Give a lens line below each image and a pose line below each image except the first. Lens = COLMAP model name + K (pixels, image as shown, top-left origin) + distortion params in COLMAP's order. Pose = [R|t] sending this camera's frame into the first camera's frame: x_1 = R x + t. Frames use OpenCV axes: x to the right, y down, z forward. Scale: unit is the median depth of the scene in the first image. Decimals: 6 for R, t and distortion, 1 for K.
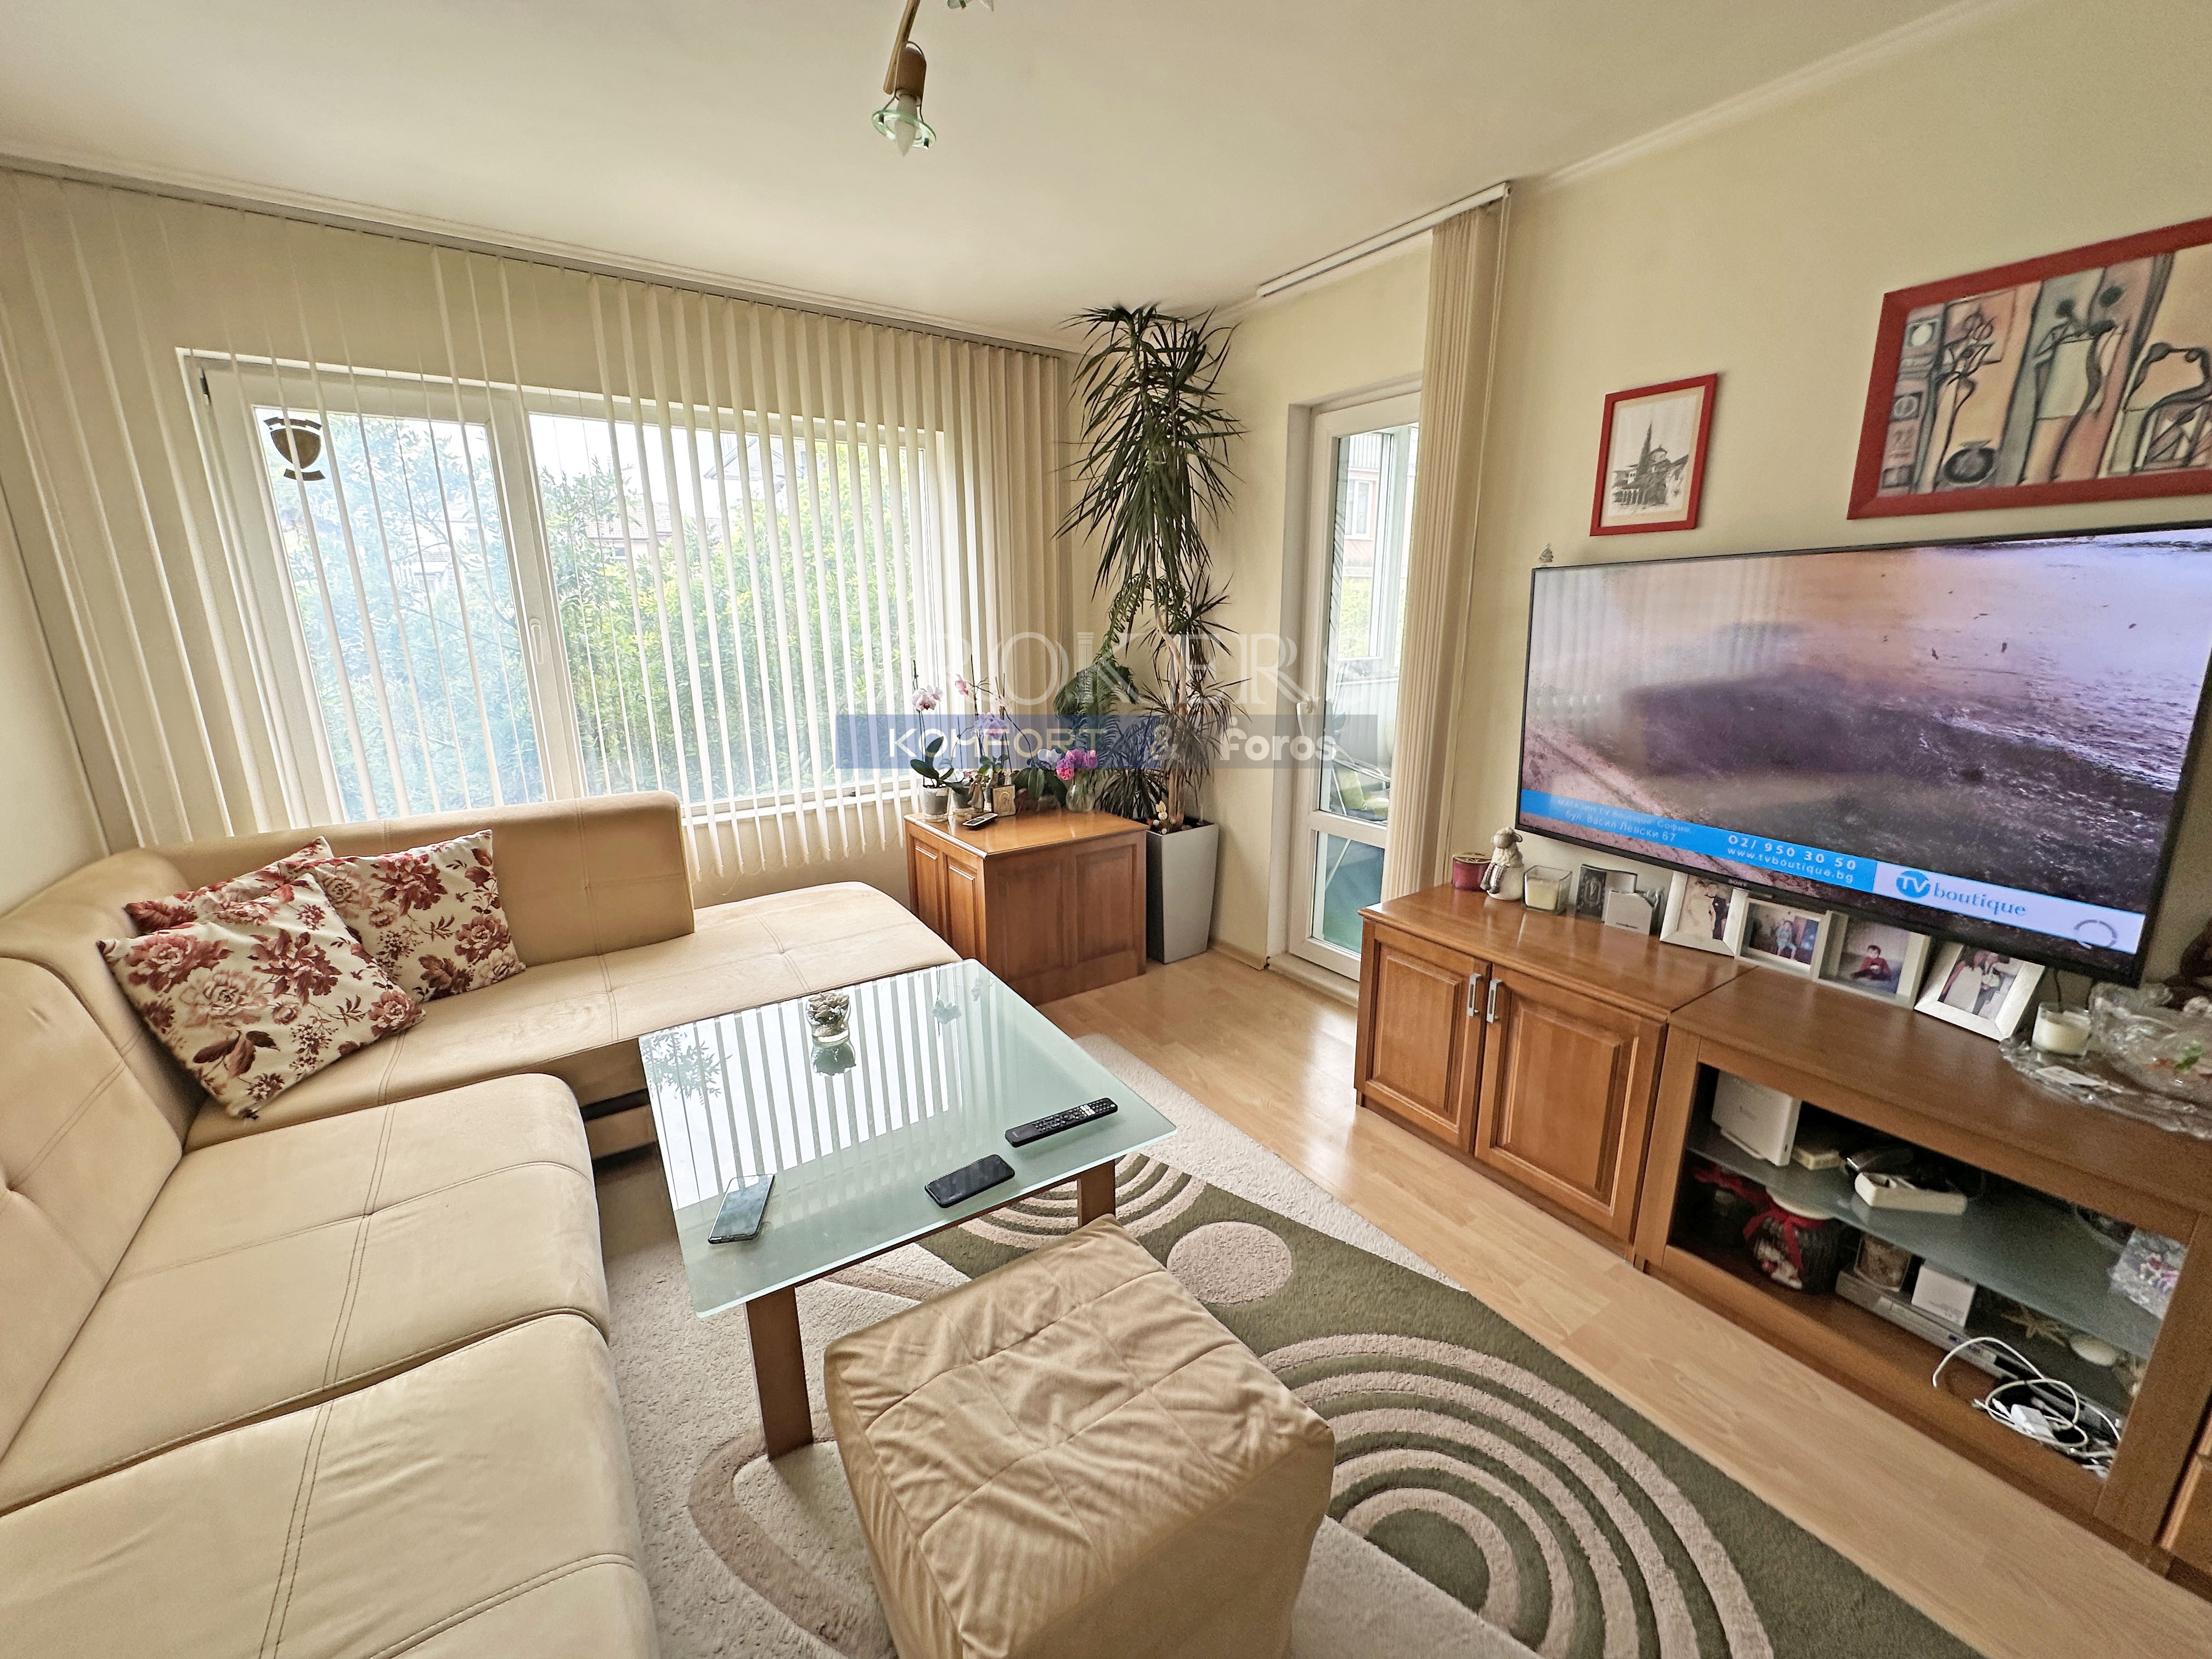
lens RADIAL K [[881.3, 0, 1101.1], [0, 881.3, 830.9], [0, 0, 1]] dist [-0.001294, 0.000493]
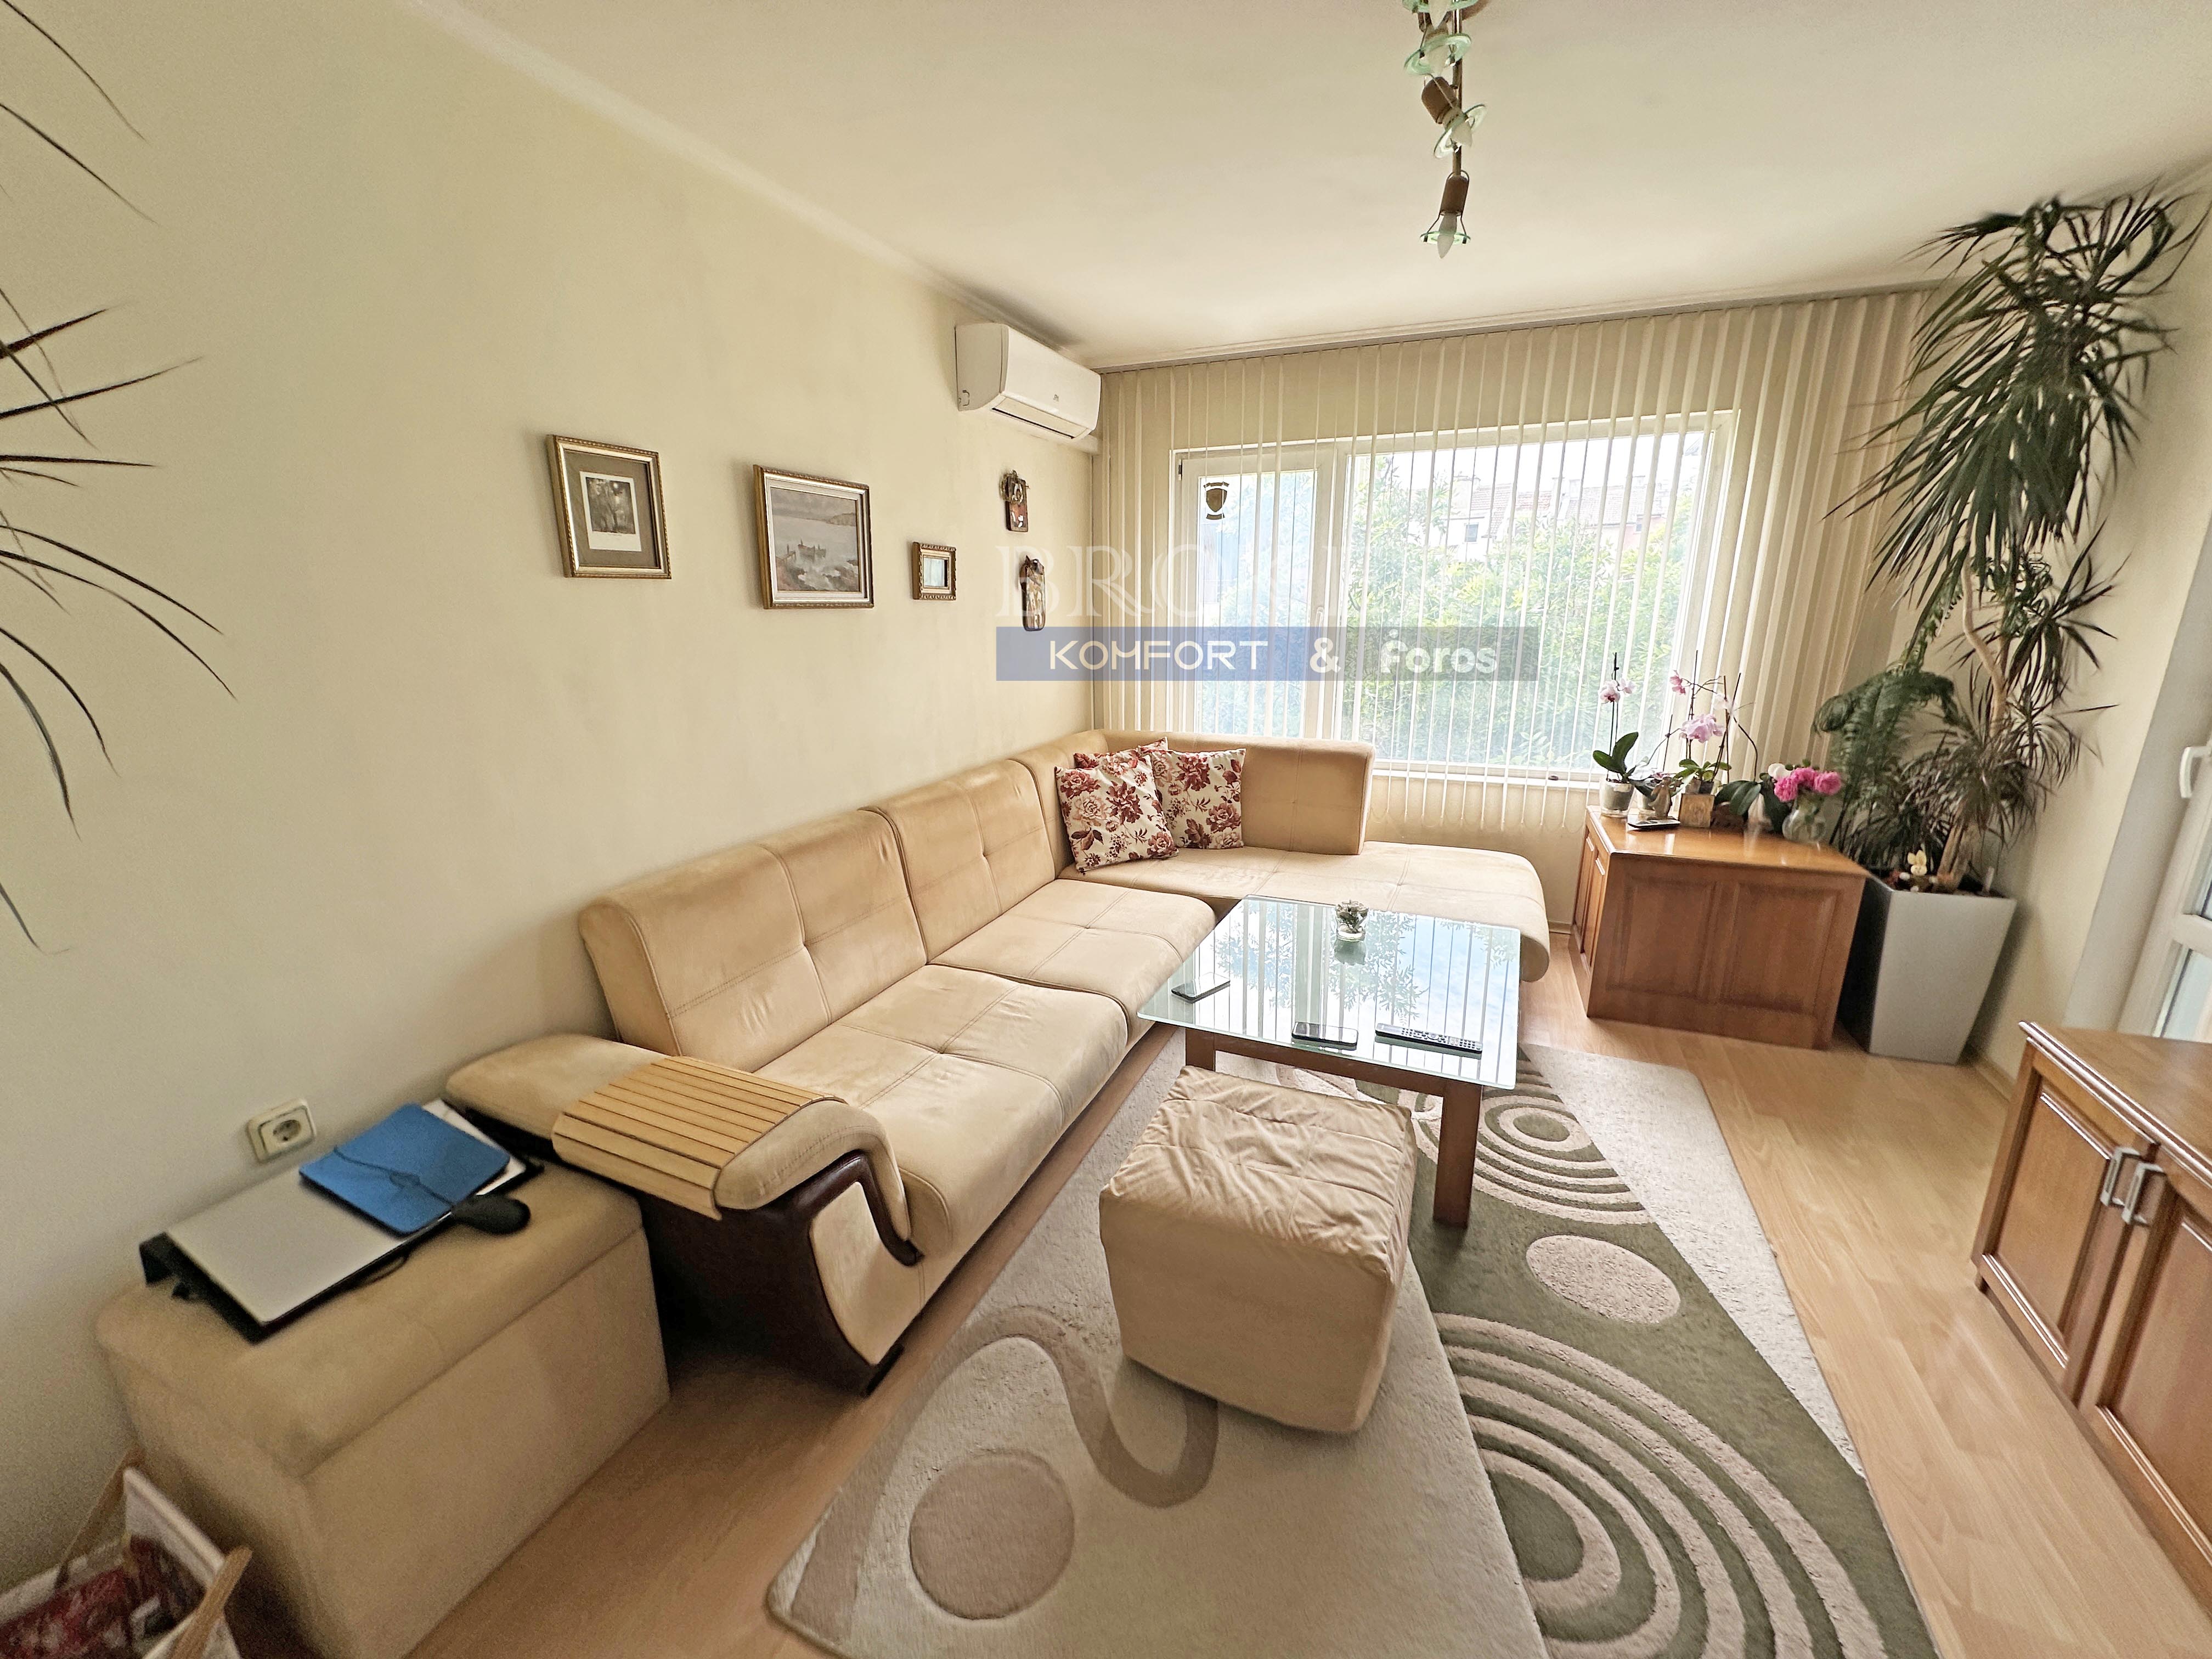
lens RADIAL K [[880.0, 0, 1102.2], [0, 880.0, 829.5], [0, 0, 1]] dist [-0.002648, 0.000521]
pose [[0.552888, 0.214052, -0.805293, 0.462307], [-0.202803, 0.971948, 0.119112, 0.003200], [0.808199, 0.097461, 0.580789, -0.053766]]
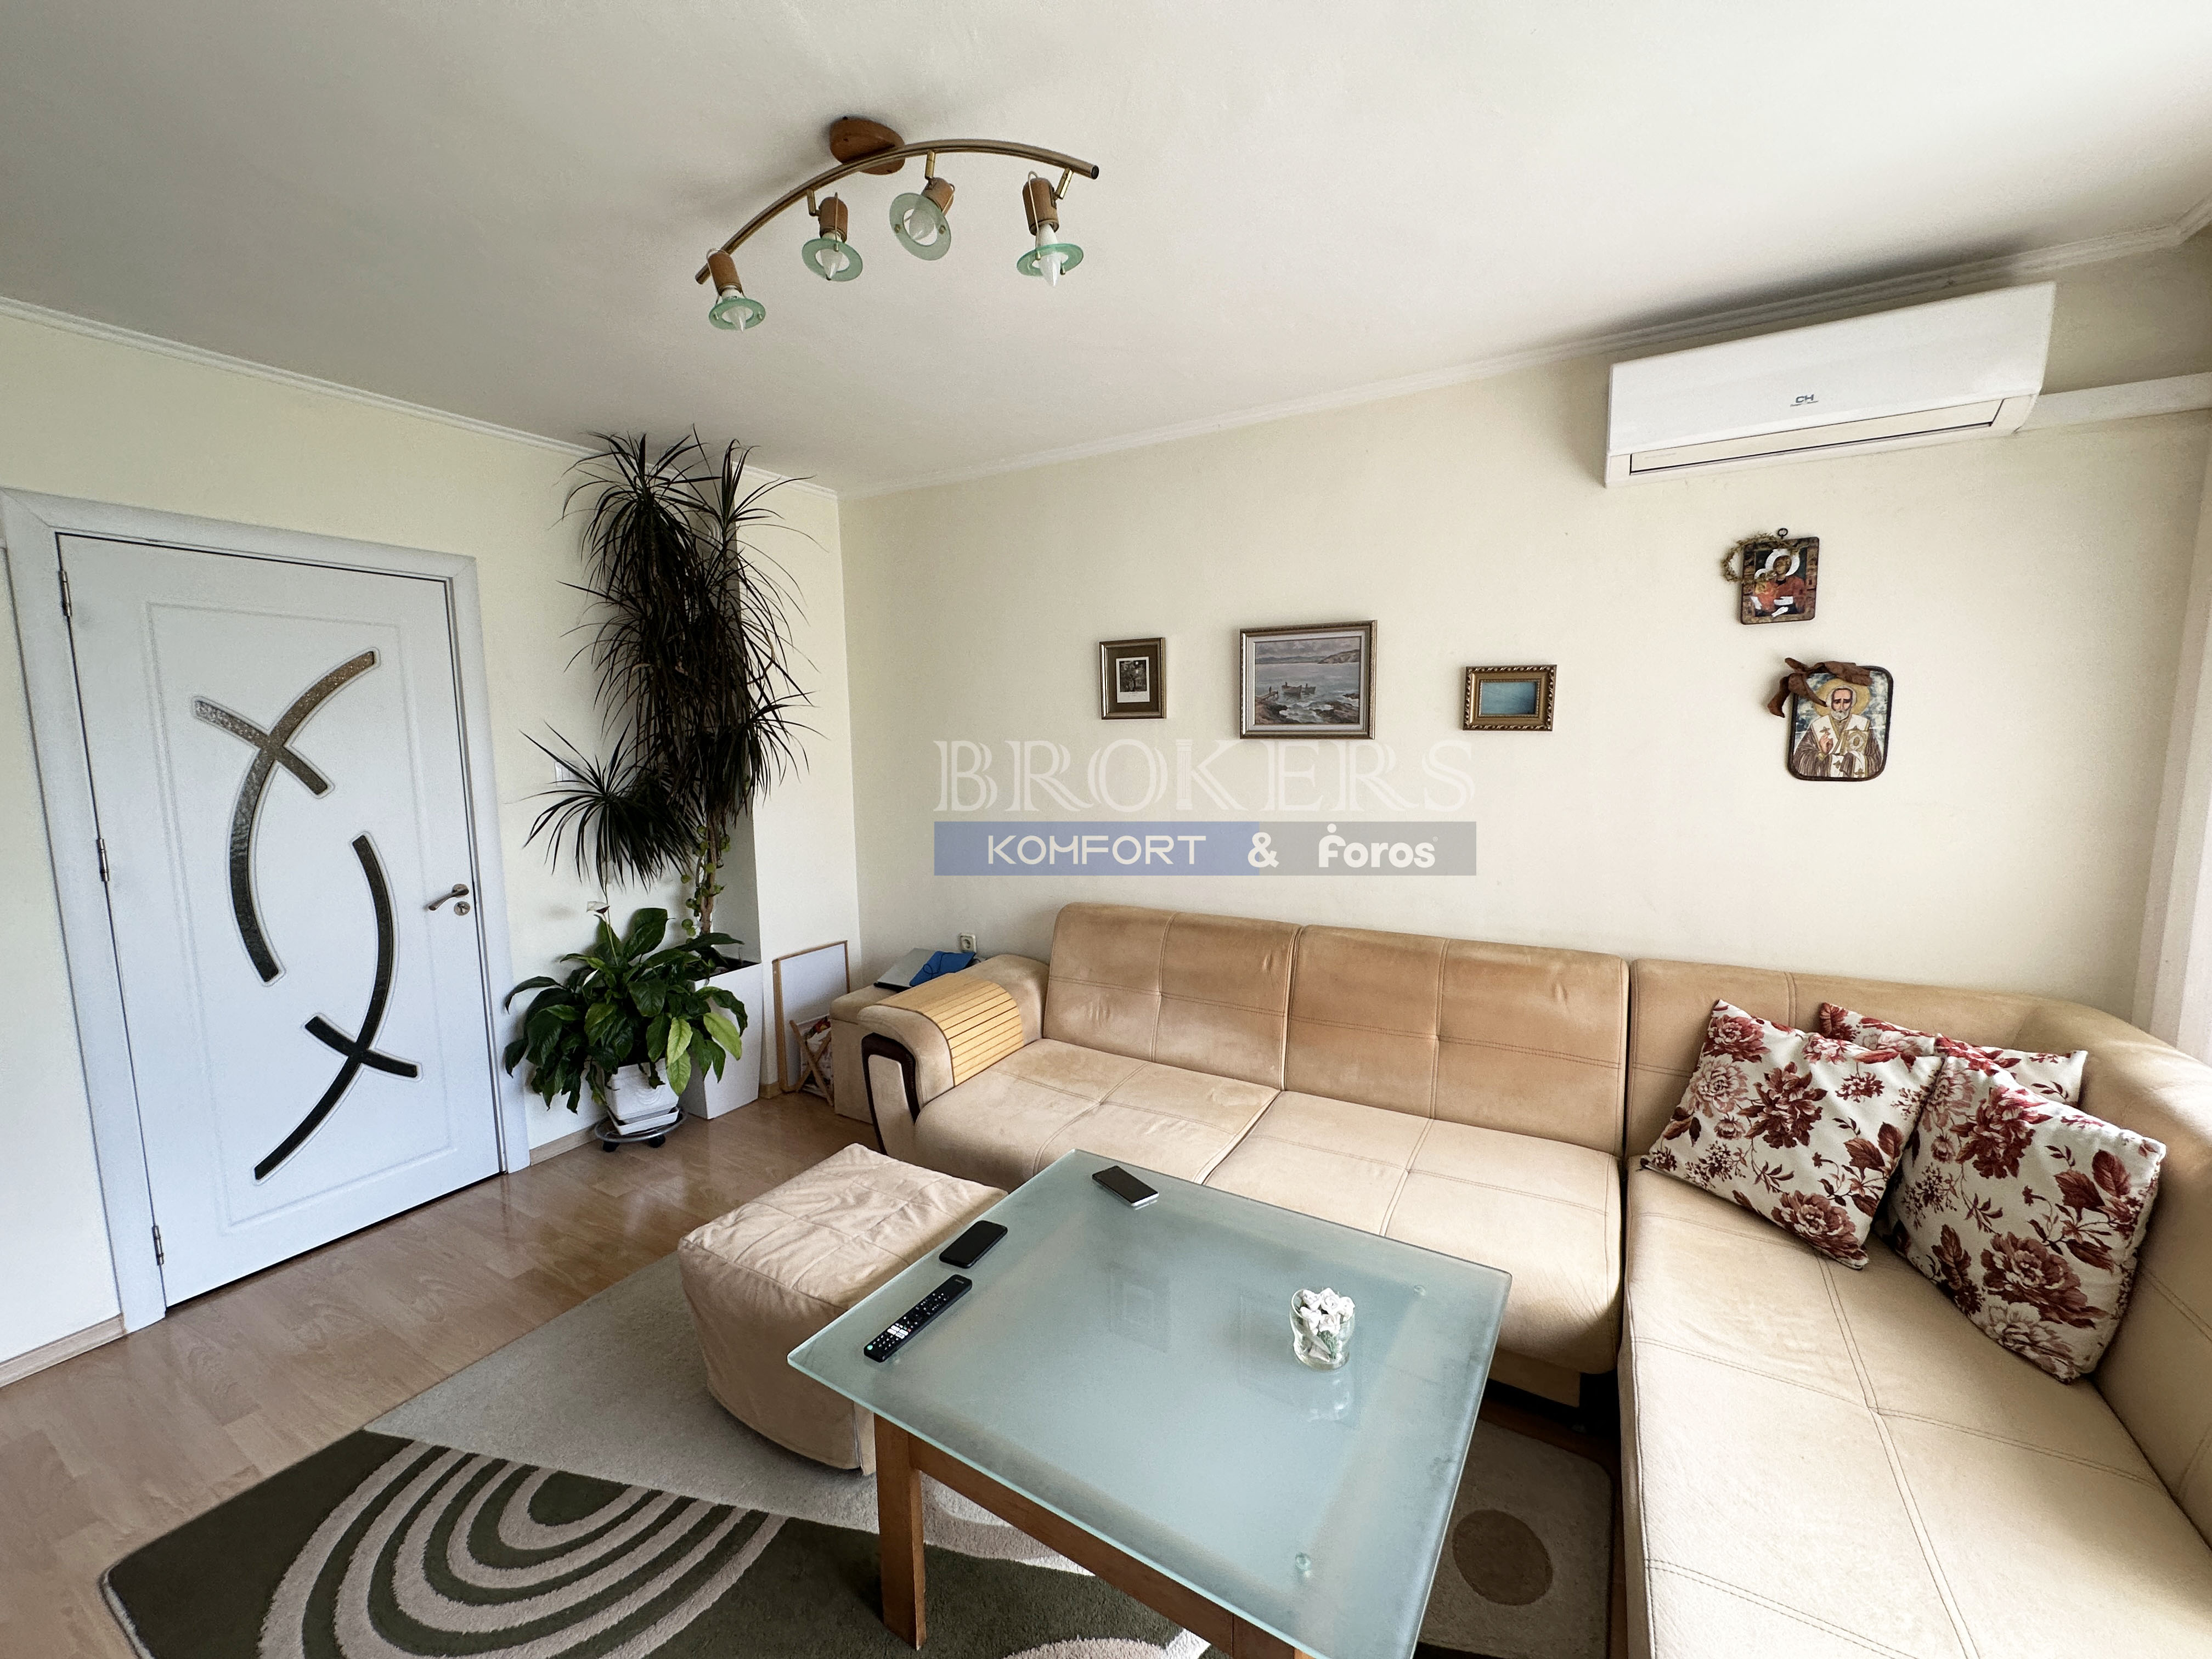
lens RADIAL K [[880.0, 0, 1102.2], [0, 880.0, 829.5], [0, 0, 1]] dist [-0.002648, 0.000521]
pose [[-0.892714, 0.073489, -0.444592, 0.117429], [-0.091622, 0.936403, 0.338755, -0.348154], [0.441212, 0.343146, -0.829206, 1.261081]]
